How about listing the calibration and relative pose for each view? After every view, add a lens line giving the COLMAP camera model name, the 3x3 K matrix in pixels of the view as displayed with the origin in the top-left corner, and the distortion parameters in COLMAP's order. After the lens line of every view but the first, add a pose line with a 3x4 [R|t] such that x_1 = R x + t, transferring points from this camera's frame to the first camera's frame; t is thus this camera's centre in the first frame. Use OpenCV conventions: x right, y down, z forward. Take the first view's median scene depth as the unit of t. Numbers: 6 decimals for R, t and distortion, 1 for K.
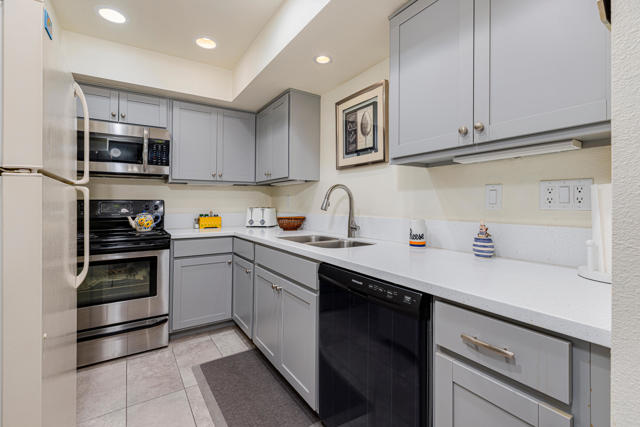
lens RADIAL K [[290.2, 0, 313.8], [0, 290.2, 199.6], [0, 0, 1]] dist [0.008419, -0.000262]
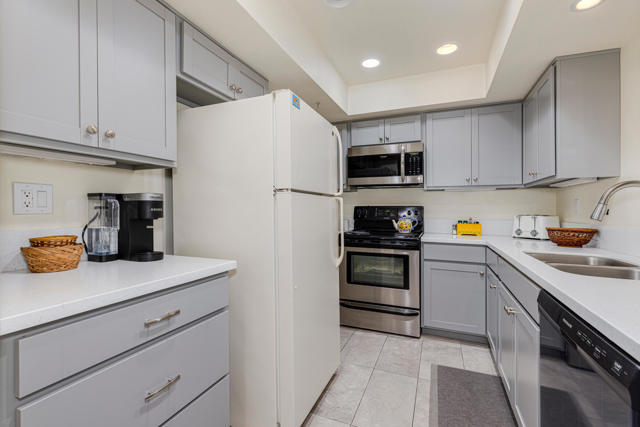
lens RADIAL K [[290.2, 0, 319.8], [0, 290.2, 209.8], [0, 0, 1]] dist [0.008419, -0.000262]
pose [[0.579659, 0.006371, -0.814834, 0.169576], [0.005621, 0.999914, 0.011817, -0.000419], [0.814840, -0.011430, 0.579574, 0.051030]]
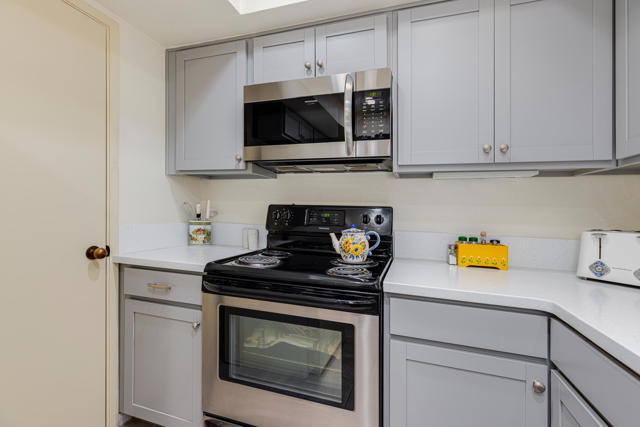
lens RADIAL K [[290.2, 0, 319.6], [0, 290.2, 193.1], [0, 0, 1]] dist [0.008419, -0.000262]
pose [[0.640972, -0.027589, -0.767068, -0.191940], [-0.016350, 0.998636, -0.049581, 0.005734], [0.767390, 0.044322, 0.639647, 0.590815]]
